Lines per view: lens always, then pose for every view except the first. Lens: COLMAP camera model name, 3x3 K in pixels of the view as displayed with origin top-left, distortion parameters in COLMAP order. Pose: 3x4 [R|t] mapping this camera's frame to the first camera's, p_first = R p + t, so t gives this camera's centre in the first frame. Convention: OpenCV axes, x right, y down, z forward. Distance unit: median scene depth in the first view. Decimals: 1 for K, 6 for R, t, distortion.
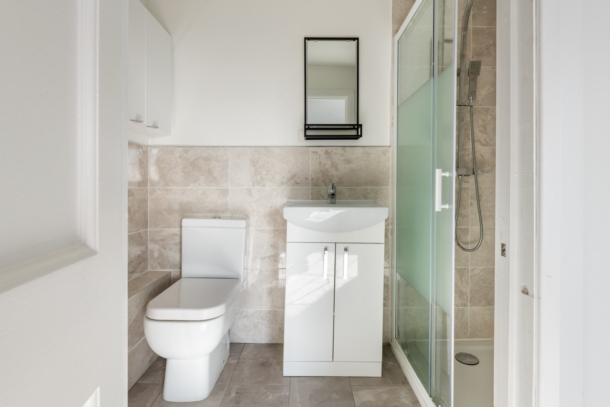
lens RADIAL K [[268.9, 0, 304.3], [0, 268.9, 201.1], [0, 0, 1]] dist [-0.004713, -0.000404]
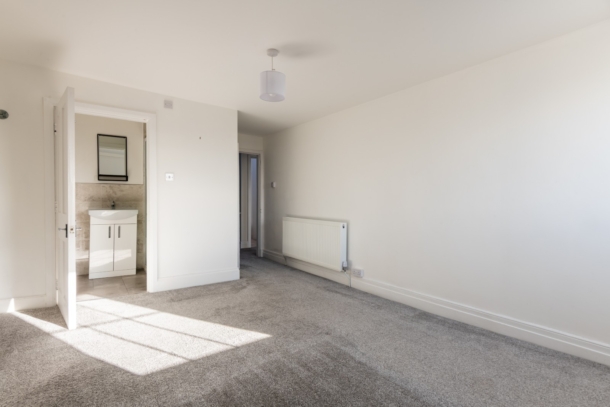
lens RADIAL K [[268.9, 0, 305.8], [0, 268.9, 206.2], [0, 0, 1]] dist [-0.004713, -0.000404]
pose [[0.796641, -0.017497, 0.604199, 0.026594], [0.013030, 0.999846, 0.011775, -0.020591], [-0.604312, -0.001508, 0.796747, -1.832115]]
